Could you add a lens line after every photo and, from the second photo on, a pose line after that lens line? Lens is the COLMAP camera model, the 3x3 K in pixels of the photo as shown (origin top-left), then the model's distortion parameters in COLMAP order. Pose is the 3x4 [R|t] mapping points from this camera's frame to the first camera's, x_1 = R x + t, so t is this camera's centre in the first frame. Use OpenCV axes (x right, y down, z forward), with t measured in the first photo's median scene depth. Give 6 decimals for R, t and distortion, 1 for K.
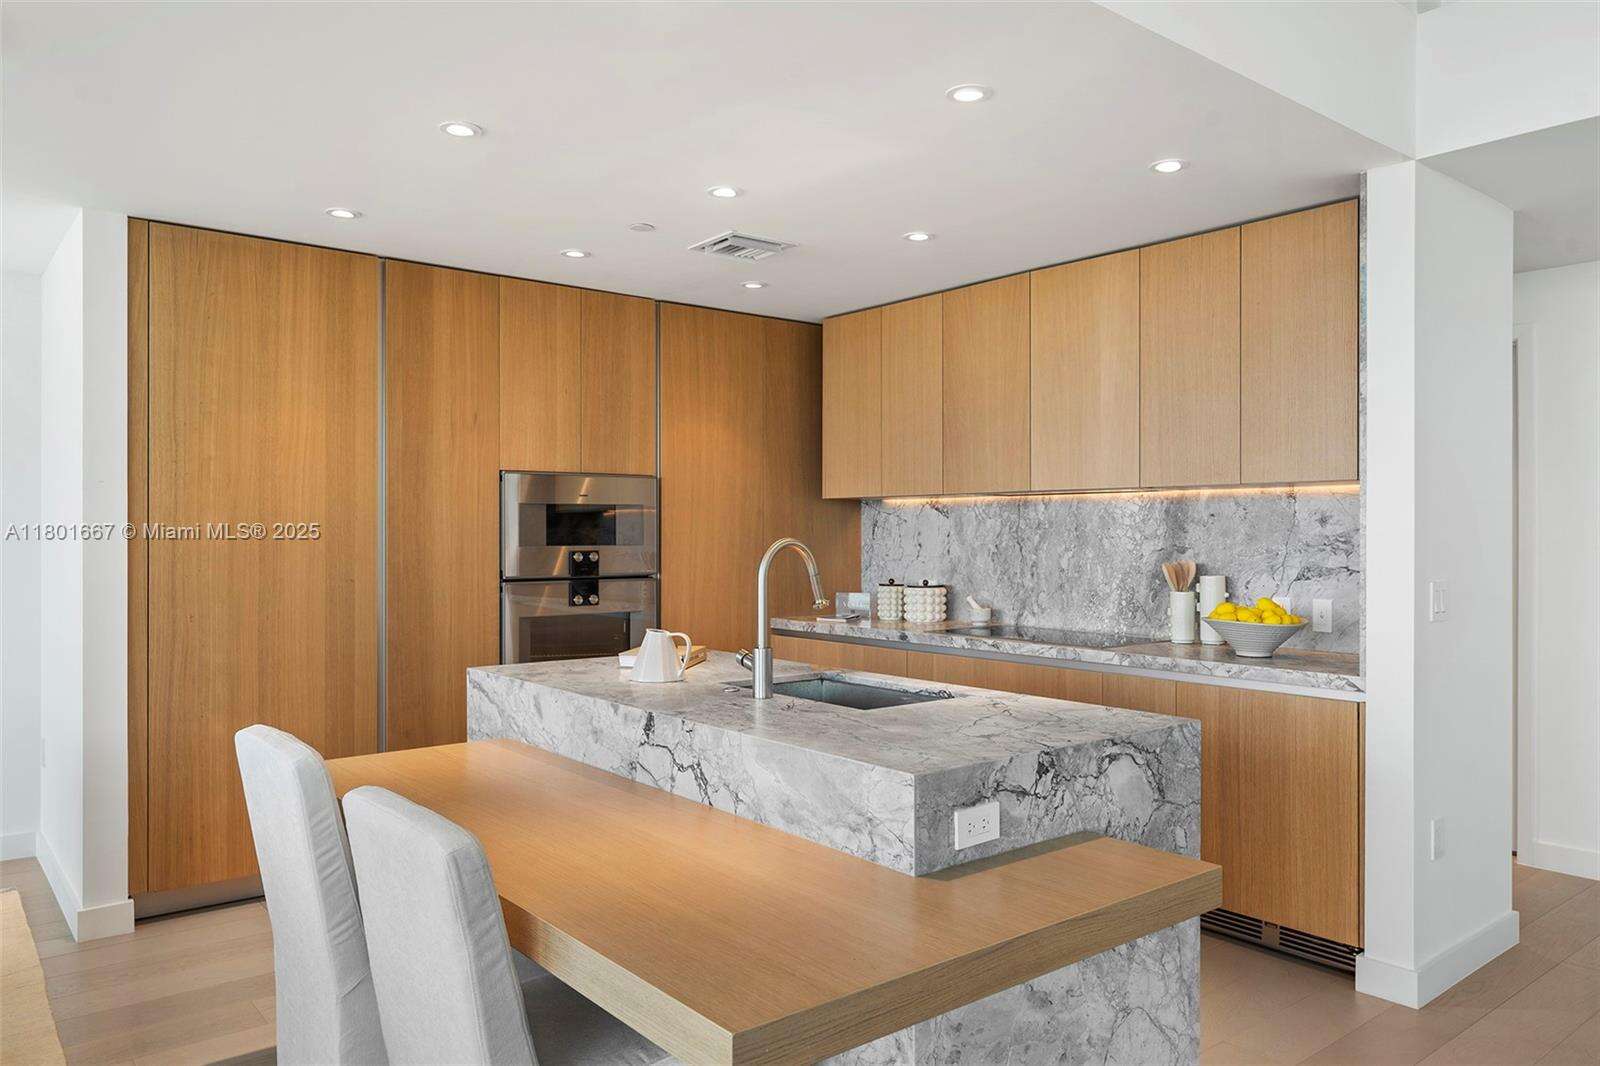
lens RADIAL K [[1129.0, 0, 800.0], [0, 1129.0, 533.0], [0, 0, 1]] dist [-0.005618, -0.002350]
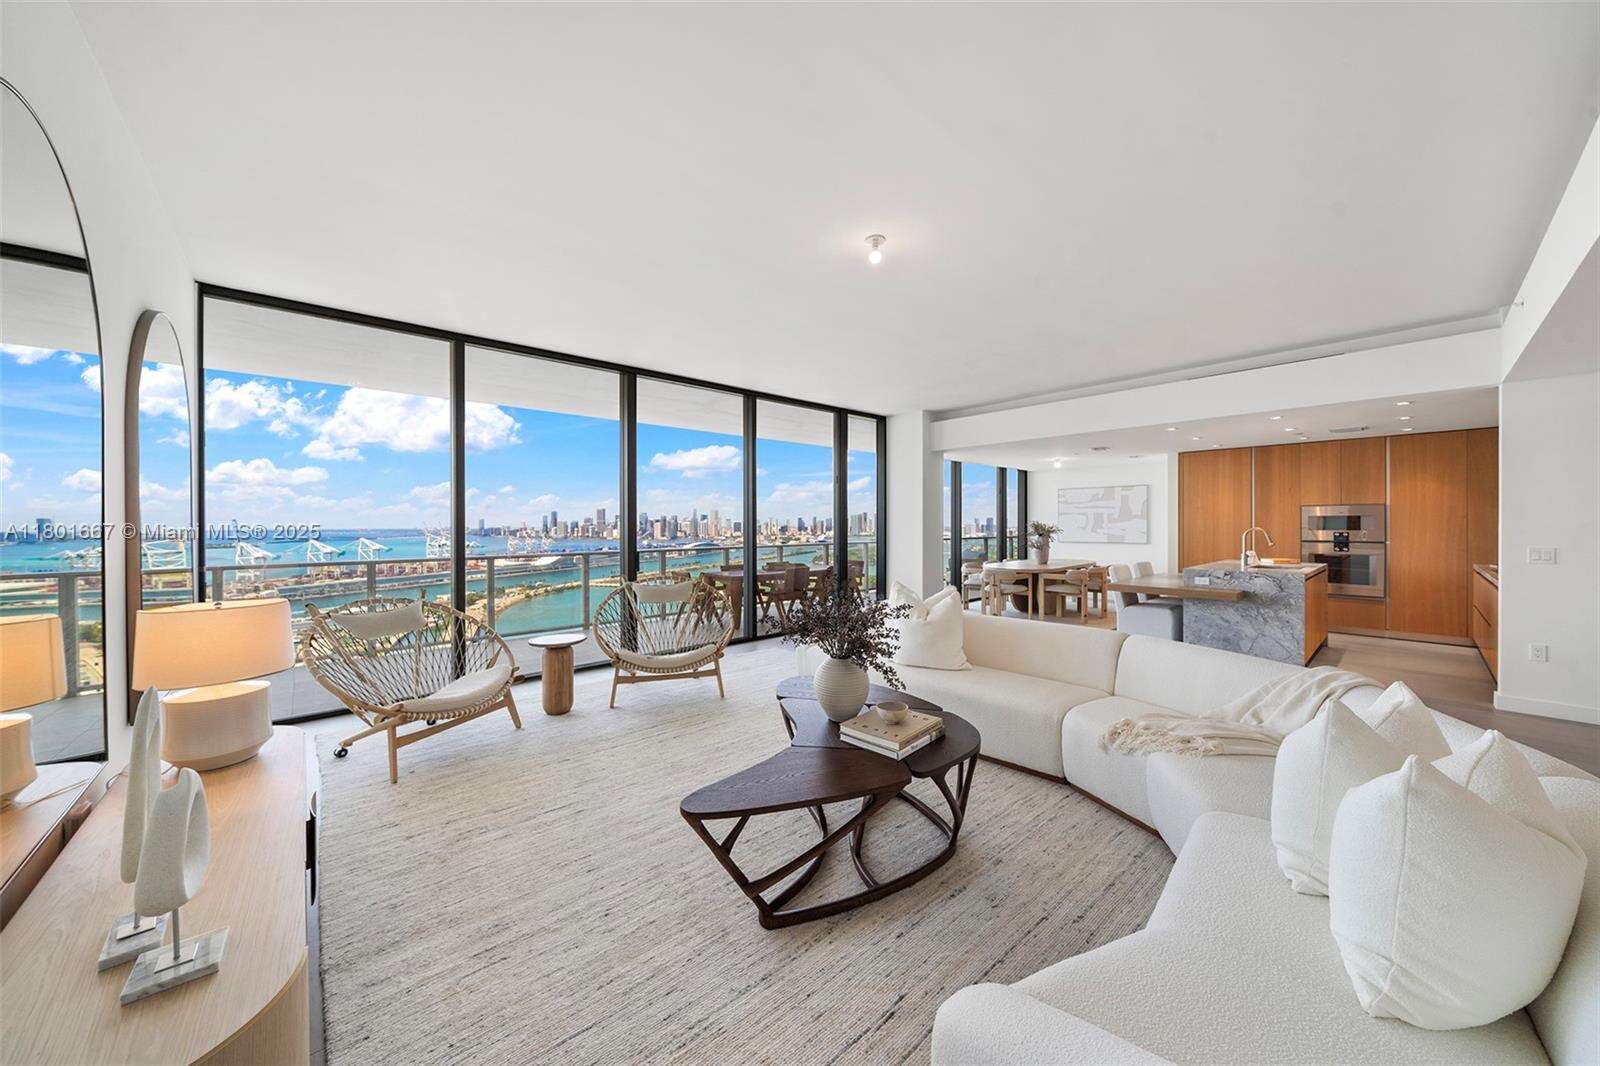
lens RADIAL K [[549.0, 0, 800.0], [0, 549.0, 533.0], [0, 0, 1]] dist [-0.000202, 0.000018]
pose [[0.062358, 0.016185, -0.997923, 1.393863], [0.001521, 0.999866, 0.016312, -0.008190], [0.998053, -0.002535, 0.062325, -0.568462]]
